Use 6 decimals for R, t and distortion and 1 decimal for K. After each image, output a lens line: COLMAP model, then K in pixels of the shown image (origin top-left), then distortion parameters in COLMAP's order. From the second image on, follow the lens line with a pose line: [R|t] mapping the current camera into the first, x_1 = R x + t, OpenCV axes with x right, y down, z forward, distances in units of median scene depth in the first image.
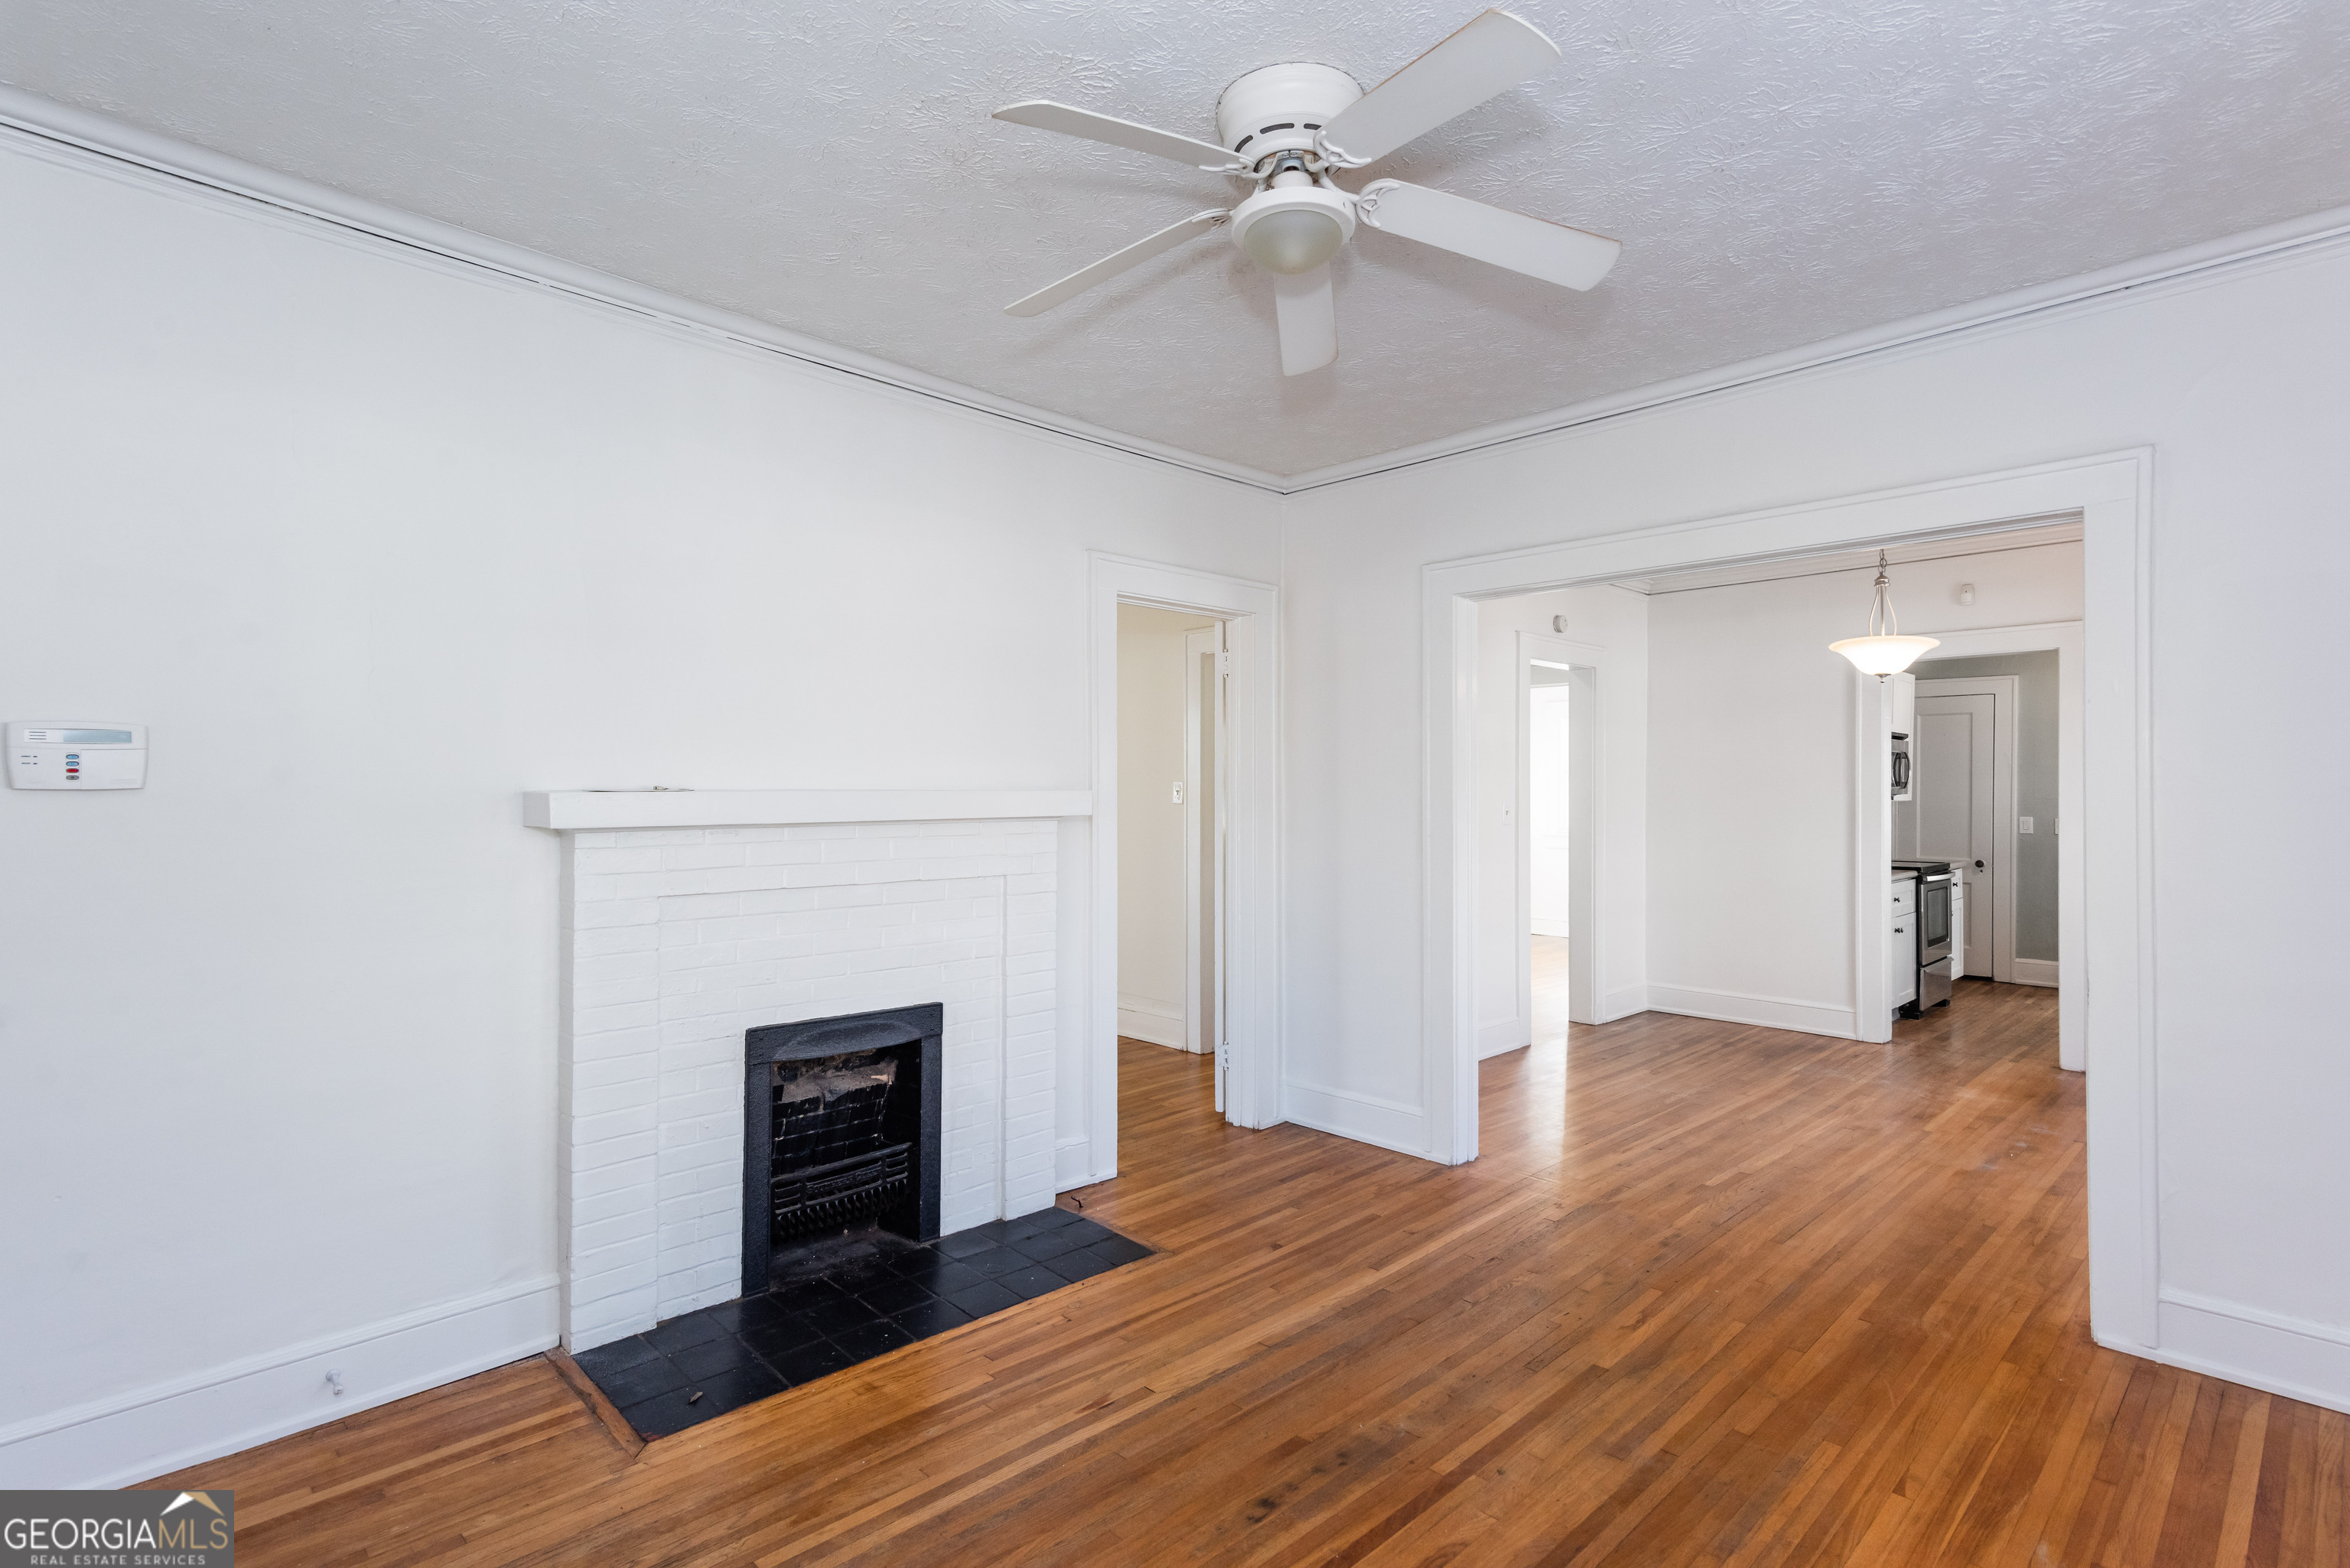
lens RADIAL K [[1142.4, 0, 1169.3], [0, 1142.4, 784.6], [0, 0, 1]] dist [0.020508, 0.000200]
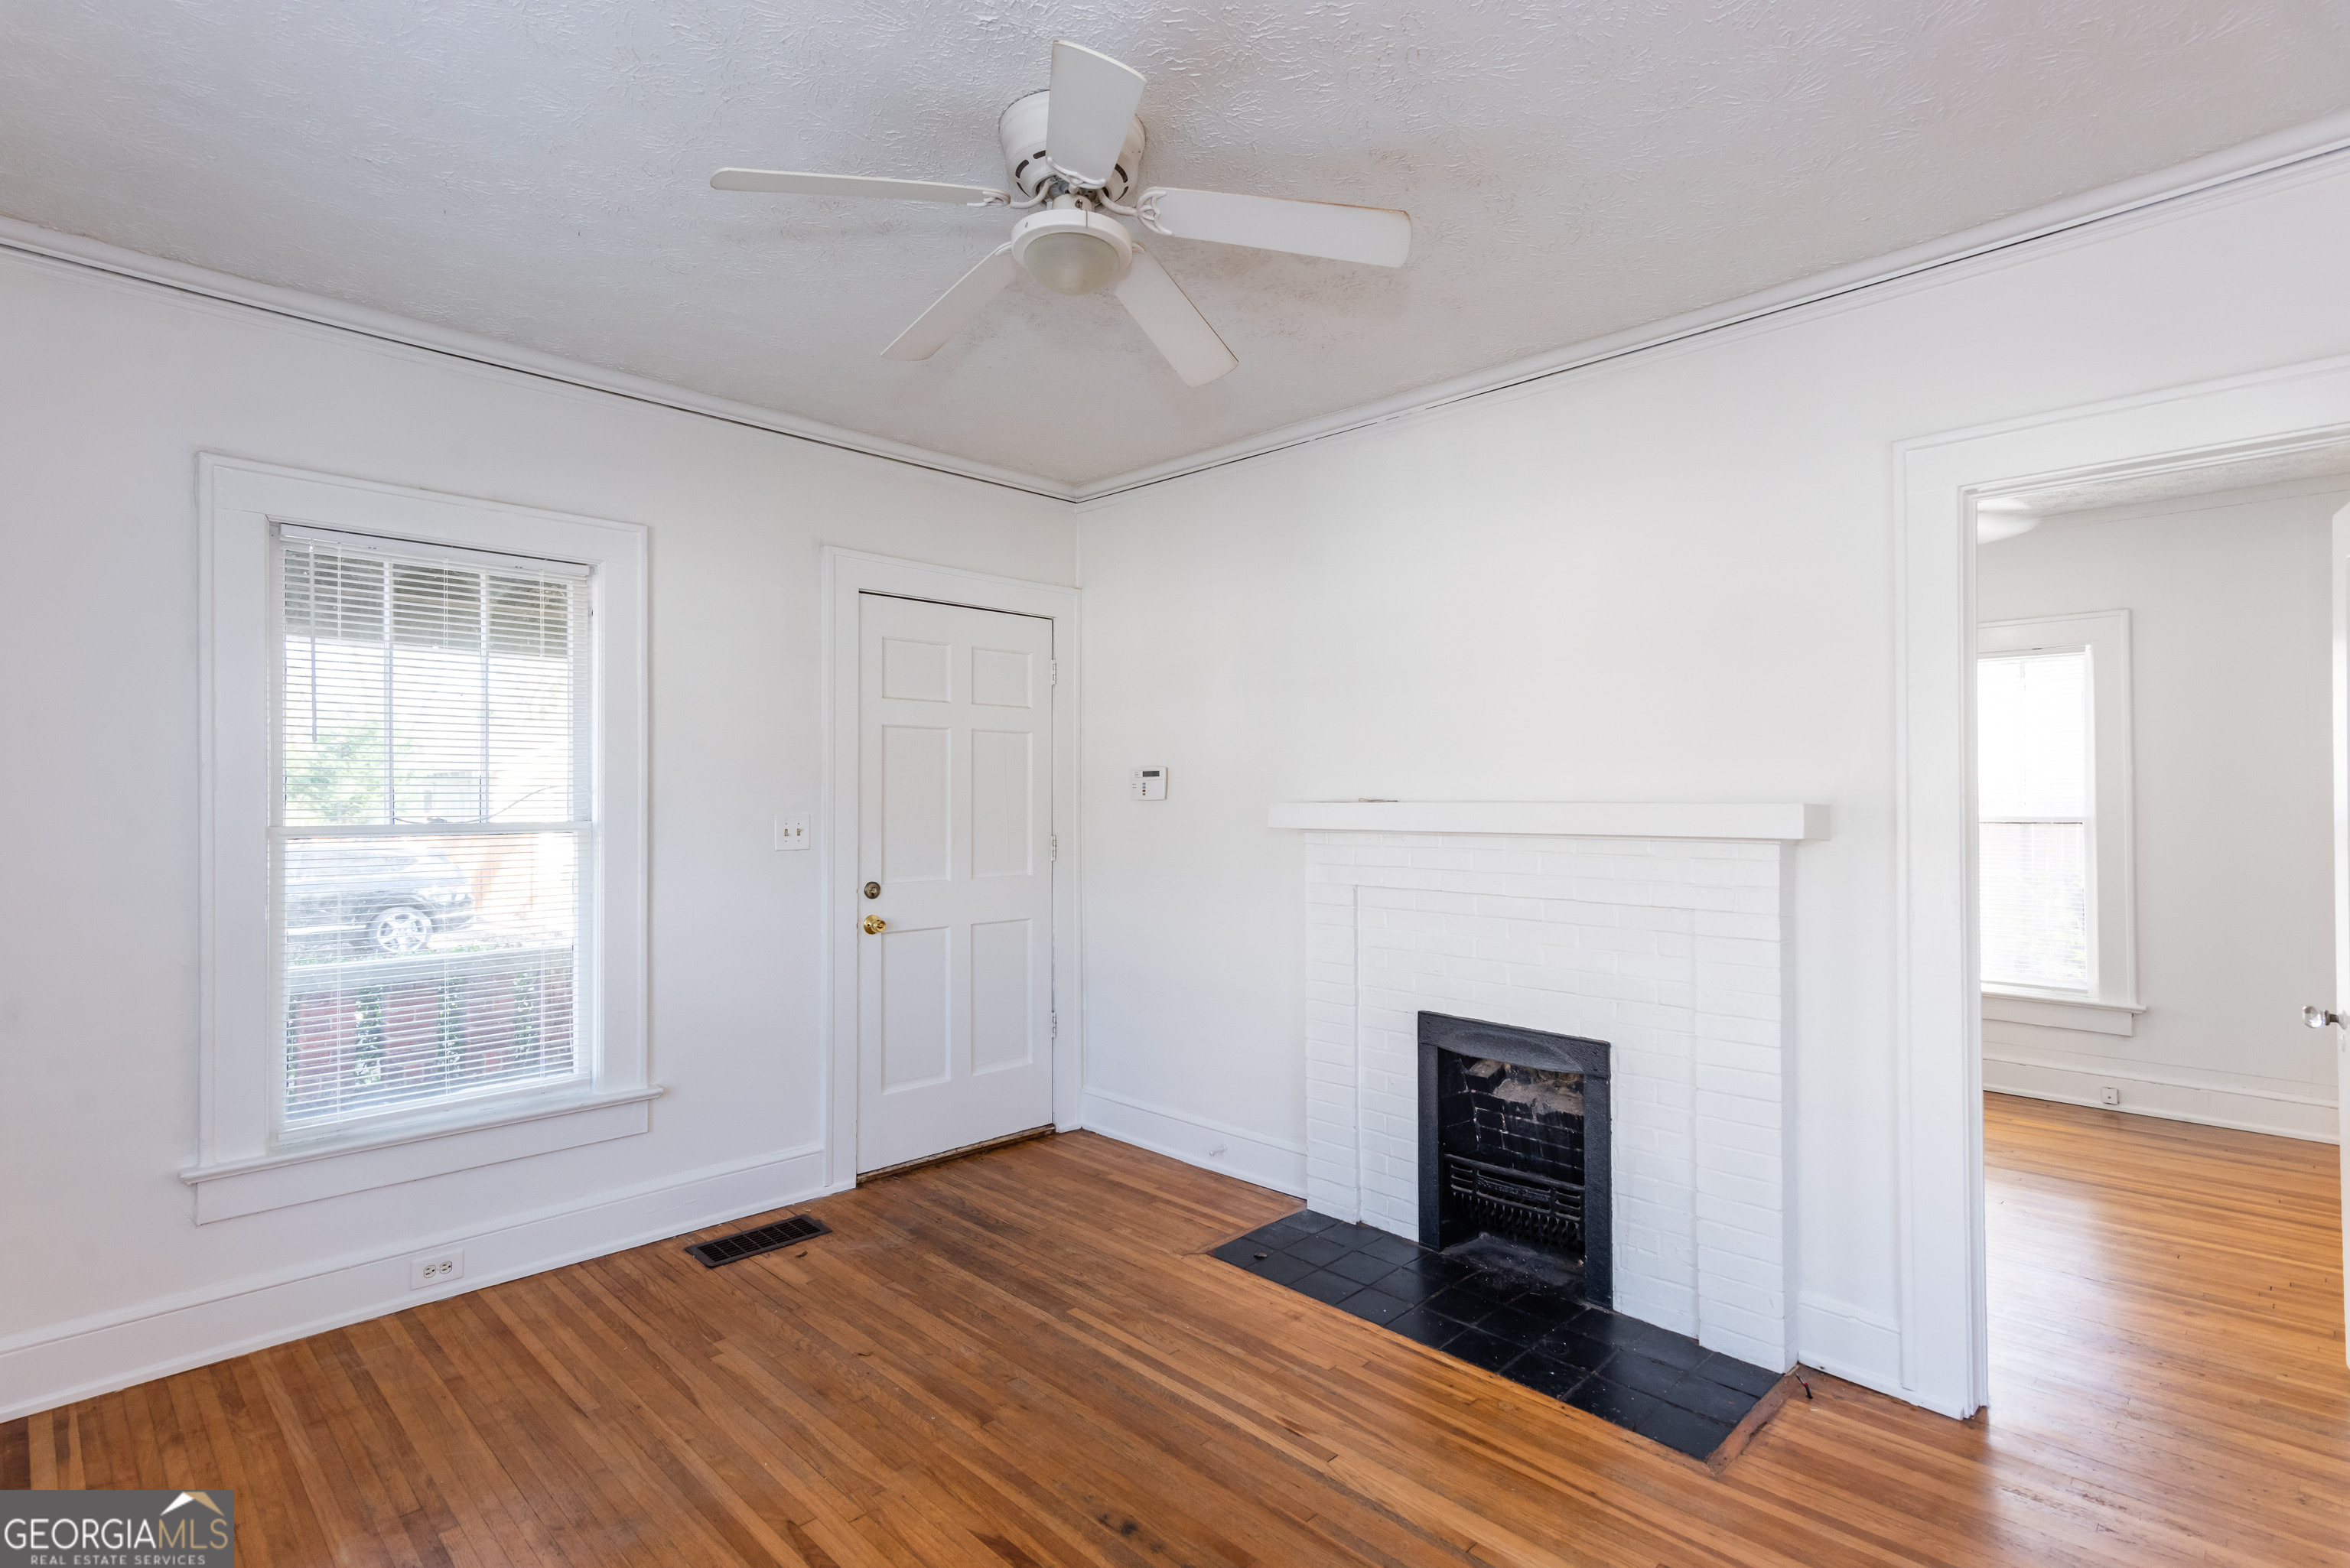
lens RADIAL K [[1142.4, 0, 1169.4], [0, 1142.4, 786.0], [0, 0, 1]] dist [0.020508, 0.000200]
pose [[0.010902, -0.010489, -0.999886, 0.810848], [0.003410, 0.999940, -0.010453, 0.000861], [0.999935, -0.003296, 0.010937, 0.774271]]
